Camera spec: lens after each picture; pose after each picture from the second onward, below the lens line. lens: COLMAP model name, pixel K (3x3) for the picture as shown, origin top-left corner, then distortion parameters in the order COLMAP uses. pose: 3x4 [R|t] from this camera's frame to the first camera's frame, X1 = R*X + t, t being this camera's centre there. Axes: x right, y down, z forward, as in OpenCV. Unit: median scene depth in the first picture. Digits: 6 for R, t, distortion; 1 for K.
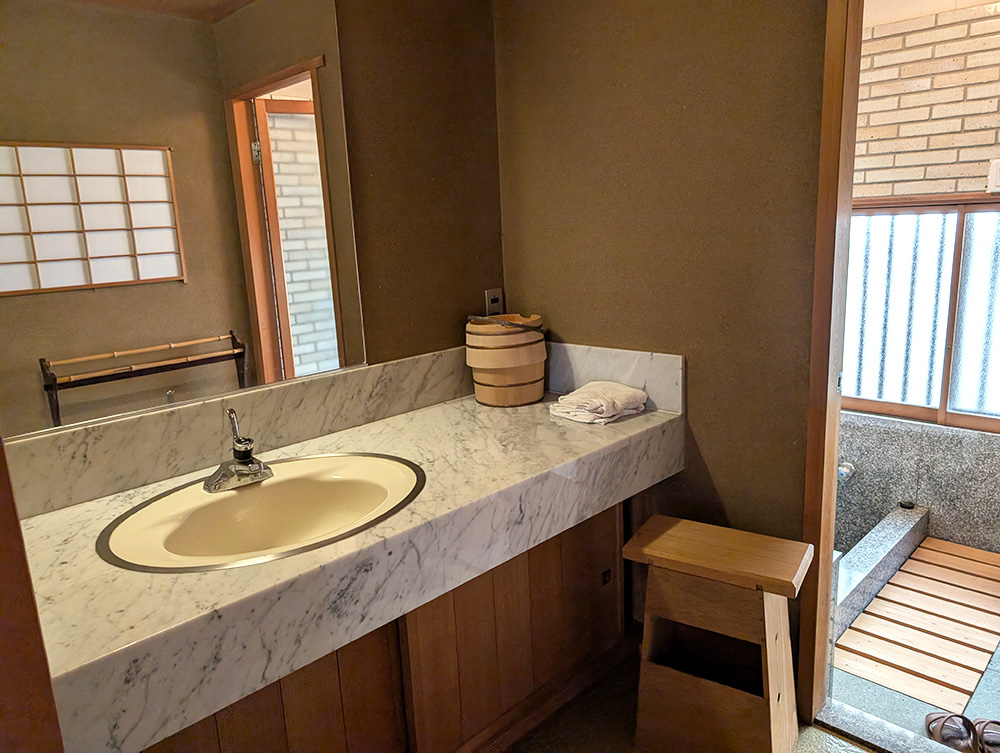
lens RADIAL K [[715.8, 0, 500.0], [0, 715.8, 375.5], [0, 0, 1]] dist [0.016105, -0.010697]
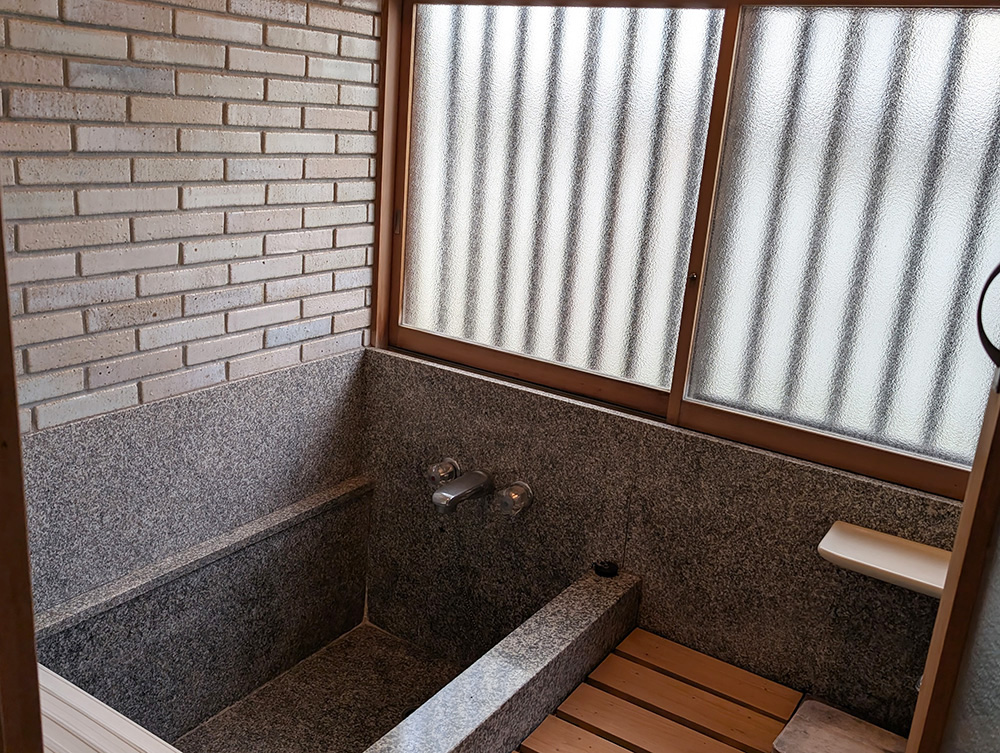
lens RADIAL K [[922.3, 0, 499.9], [0, 922.3, 376.7], [0, 0, 1]] dist [0.053437, 0.000000]
pose [[0.970130, 0.059582, 0.235154, 0.324380], [-0.077561, 0.994669, 0.067953, -0.002001], [-0.229851, -0.084162, 0.969580, 0.369604]]
